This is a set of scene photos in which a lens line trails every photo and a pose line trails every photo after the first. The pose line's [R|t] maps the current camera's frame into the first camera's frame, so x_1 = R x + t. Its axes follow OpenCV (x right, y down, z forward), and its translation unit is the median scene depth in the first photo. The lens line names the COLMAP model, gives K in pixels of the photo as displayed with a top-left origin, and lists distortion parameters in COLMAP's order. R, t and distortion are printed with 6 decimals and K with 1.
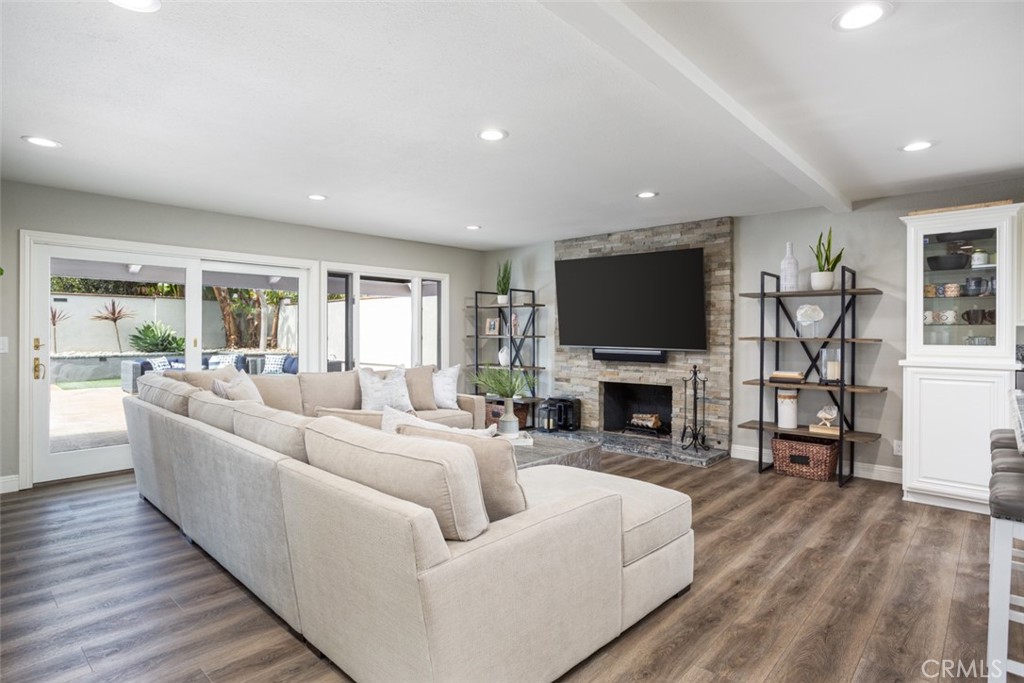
lens RADIAL K [[563.7, 0, 512.0], [0, 563.7, 341.5], [0, 0, 1]] dist [-0.000672, 0.000104]
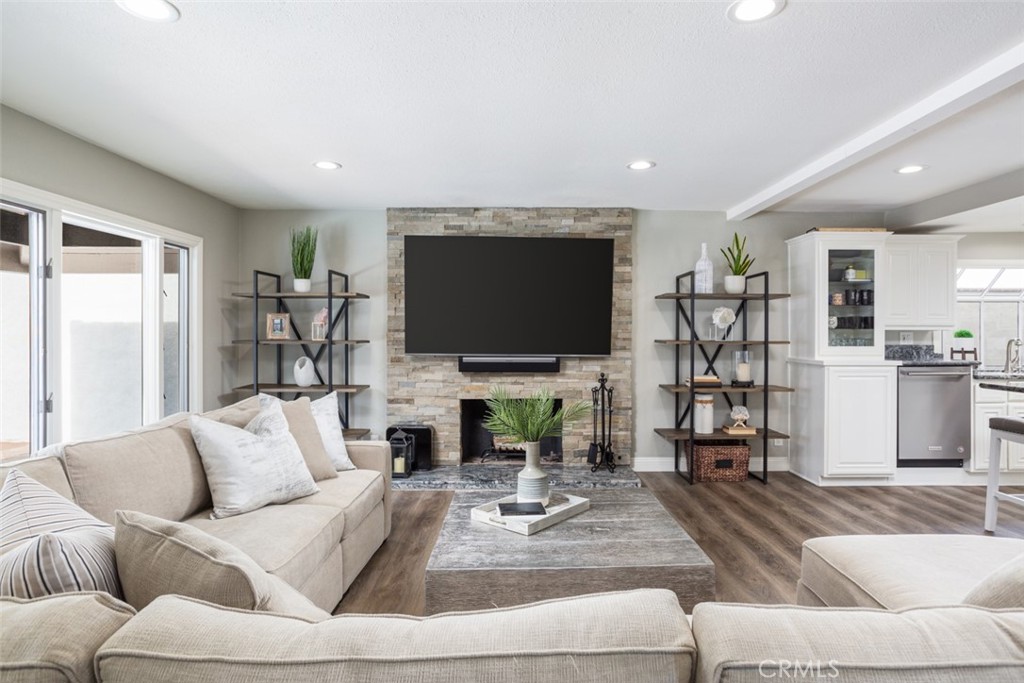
lens RADIAL K [[586.4, 0, 511.5], [0, 586.4, 335.8], [0, 0, 1]] dist [-0.041348, 0.000241]
pose [[0.725980, -0.006338, 0.687687, -0.386972], [0.011711, 0.999926, -0.003147, -0.013853], [-0.687616, 0.010338, 0.726001, 0.428842]]
